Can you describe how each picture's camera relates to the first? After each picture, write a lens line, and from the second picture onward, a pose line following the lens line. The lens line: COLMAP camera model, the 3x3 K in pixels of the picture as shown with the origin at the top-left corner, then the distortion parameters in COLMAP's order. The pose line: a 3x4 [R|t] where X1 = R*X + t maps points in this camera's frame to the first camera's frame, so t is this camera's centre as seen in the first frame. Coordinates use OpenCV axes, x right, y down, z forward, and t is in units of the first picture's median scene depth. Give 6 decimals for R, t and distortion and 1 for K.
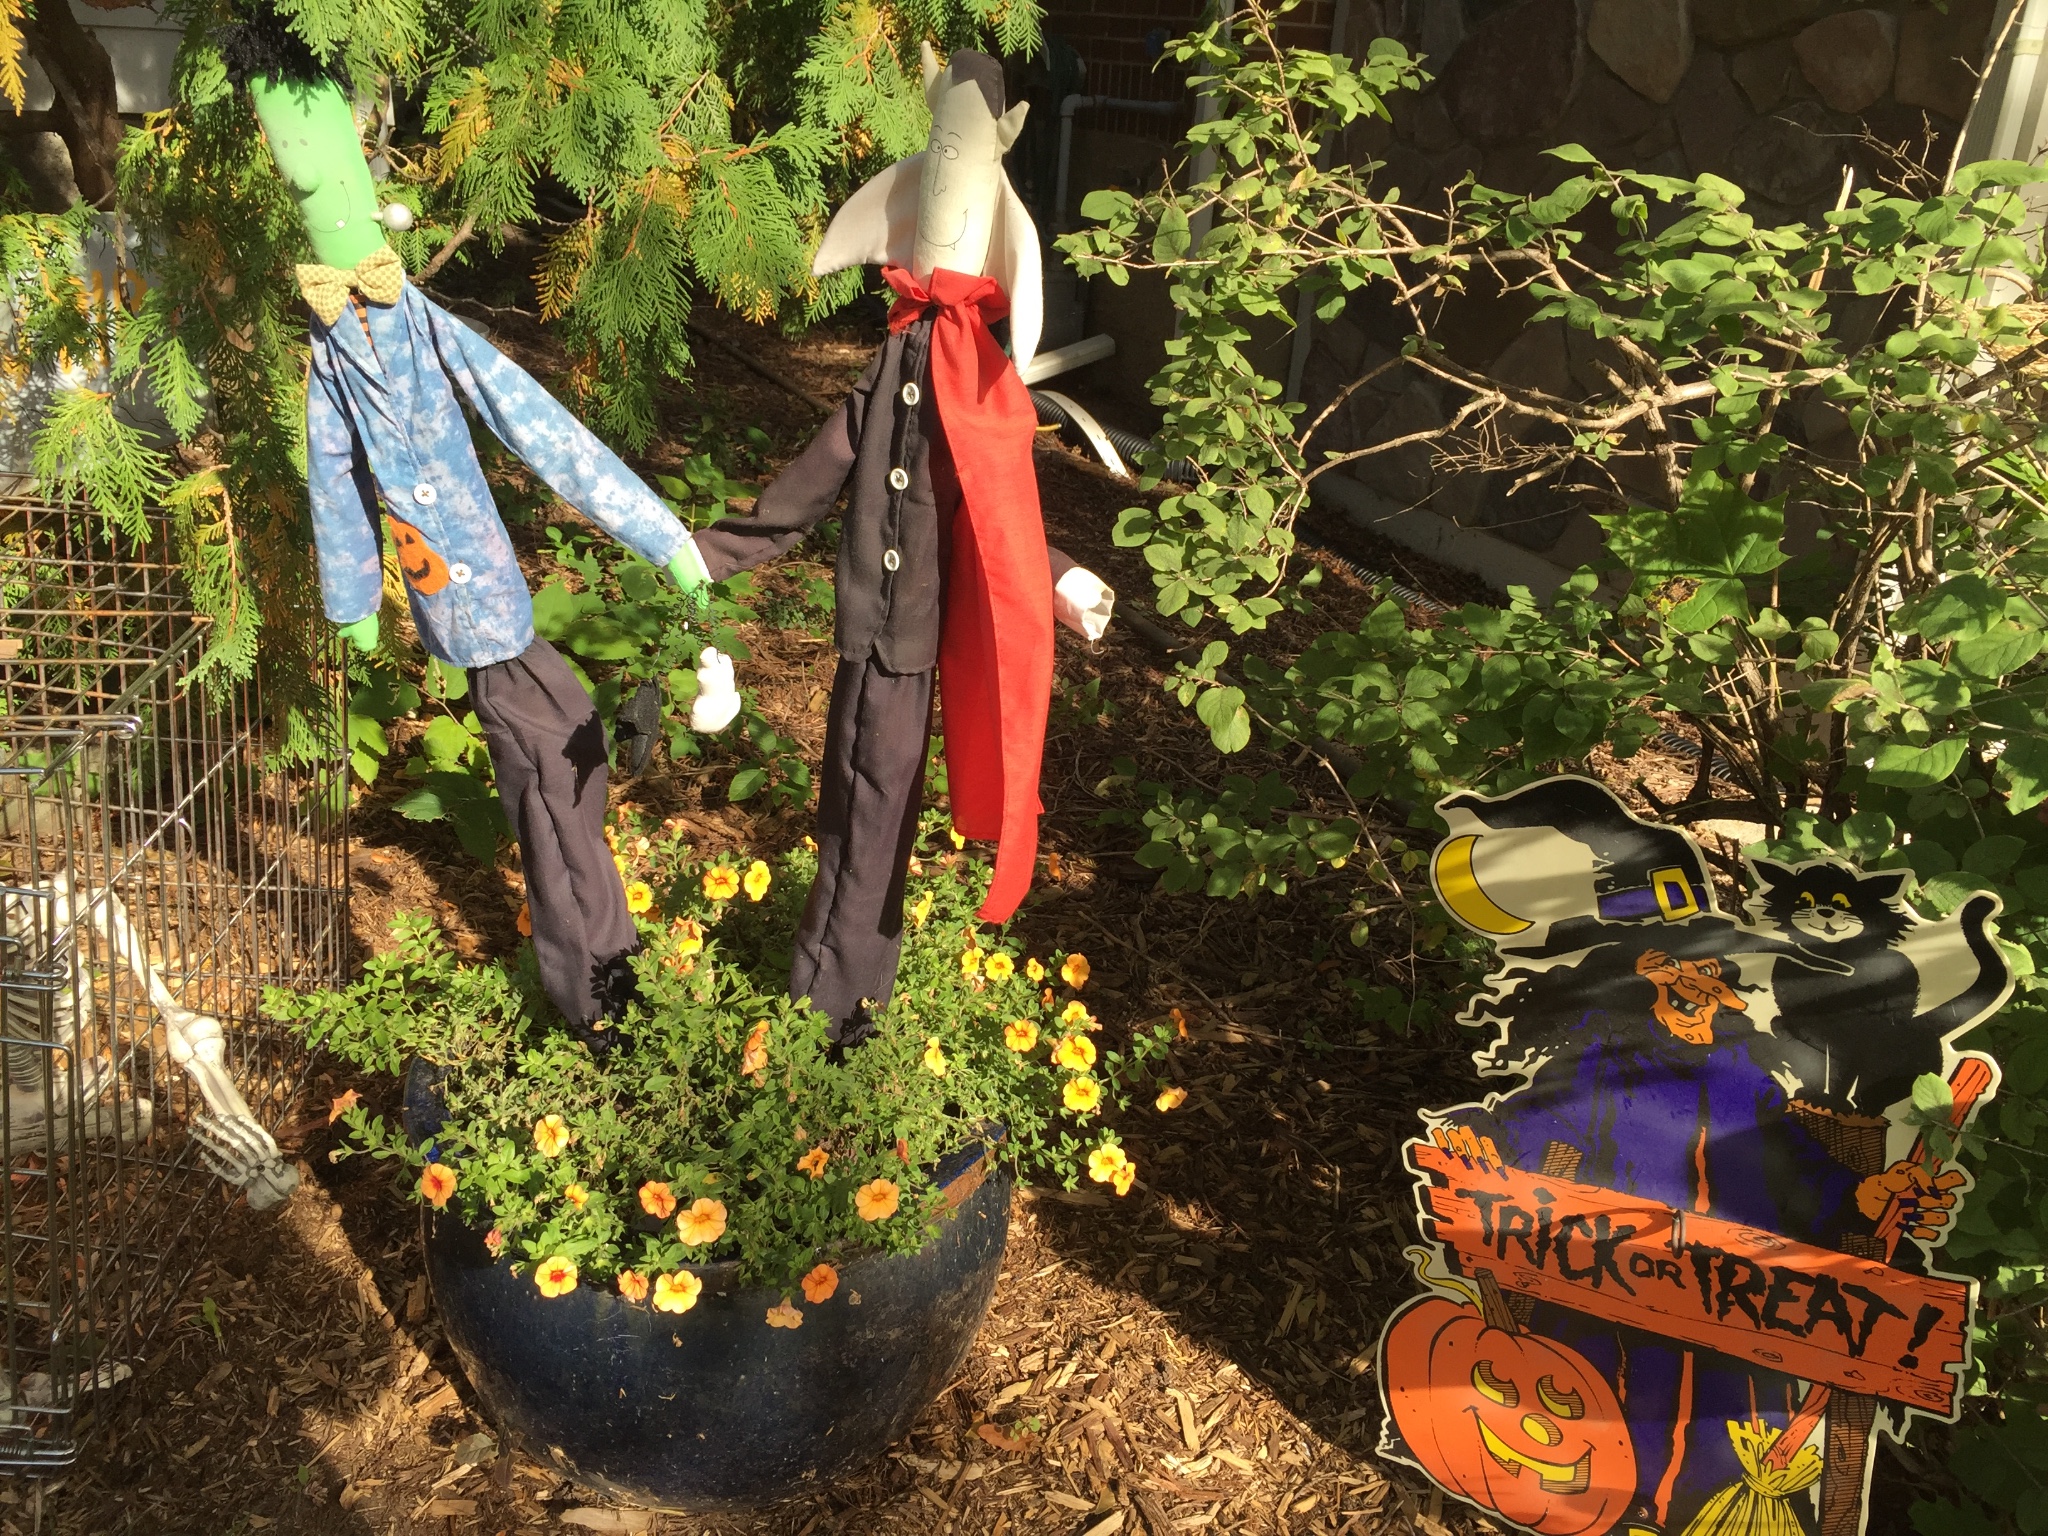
lens RADIAL K [[1805.6, 0, 1017.3], [0, 1805.6, 757.4], [0, 0, 1]] dist [0.084669, -0.091843]
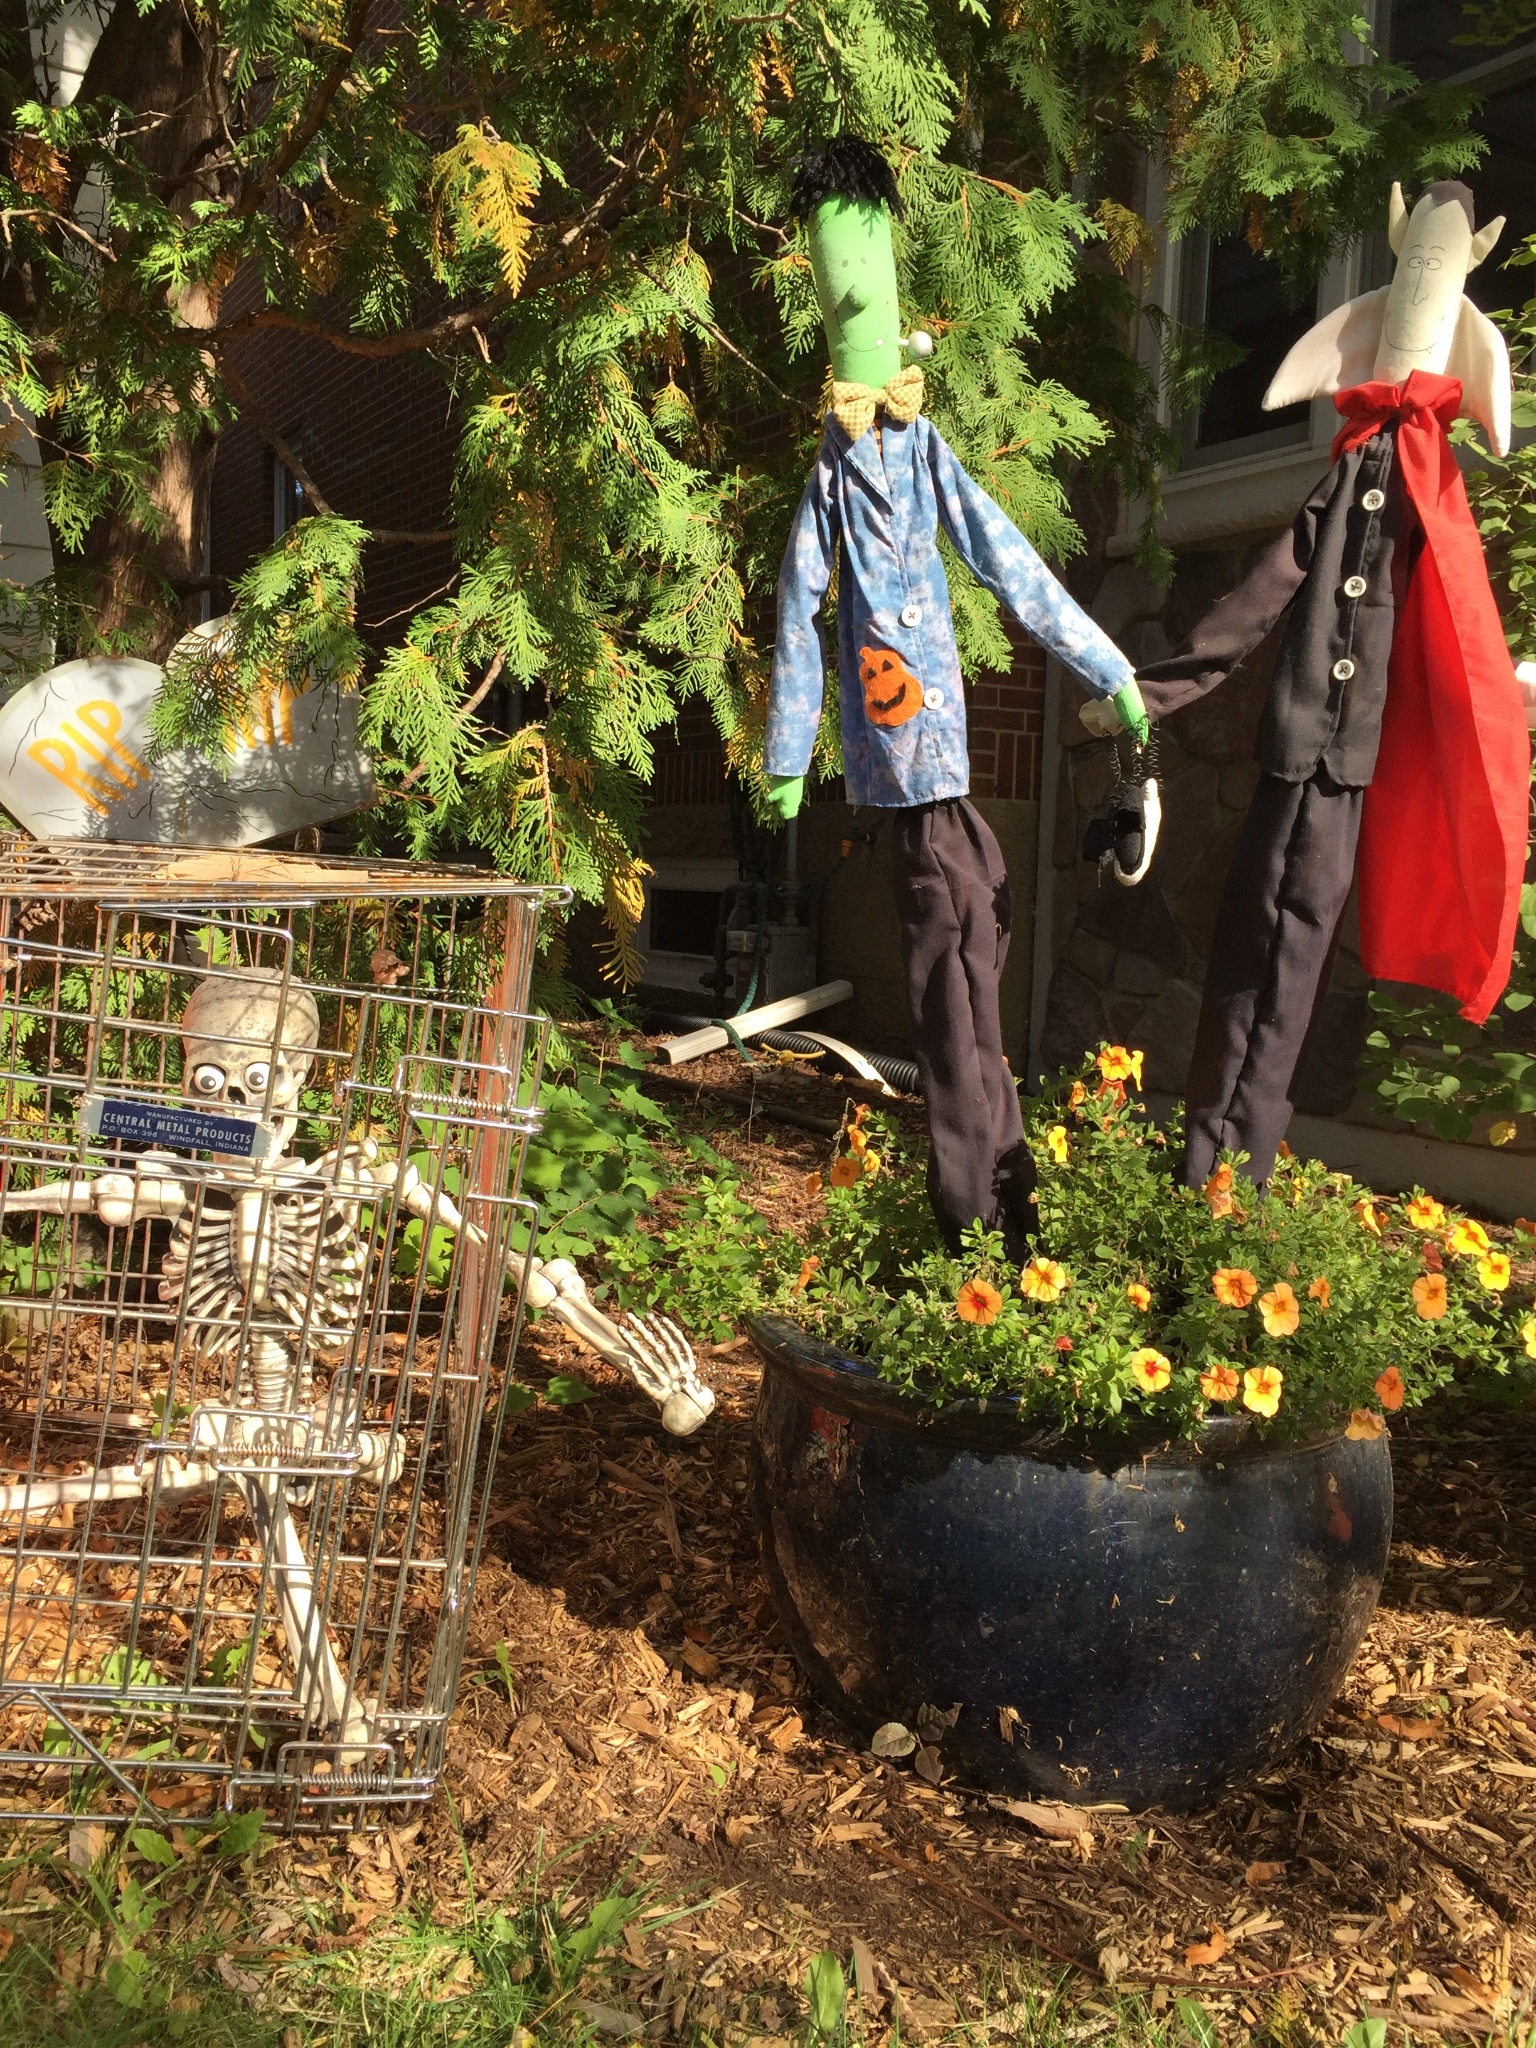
lens RADIAL K [[1805.6, 0, 768.0], [0, 1805.6, 1024.0], [0, 0, 1]] dist [0.084669, -0.091843]
pose [[0.989386, -0.044945, 0.138188, -0.555049], [0.083997, 0.952885, -0.291471, 0.365587], [-0.118577, 0.299984, 0.946546, 0.108258]]
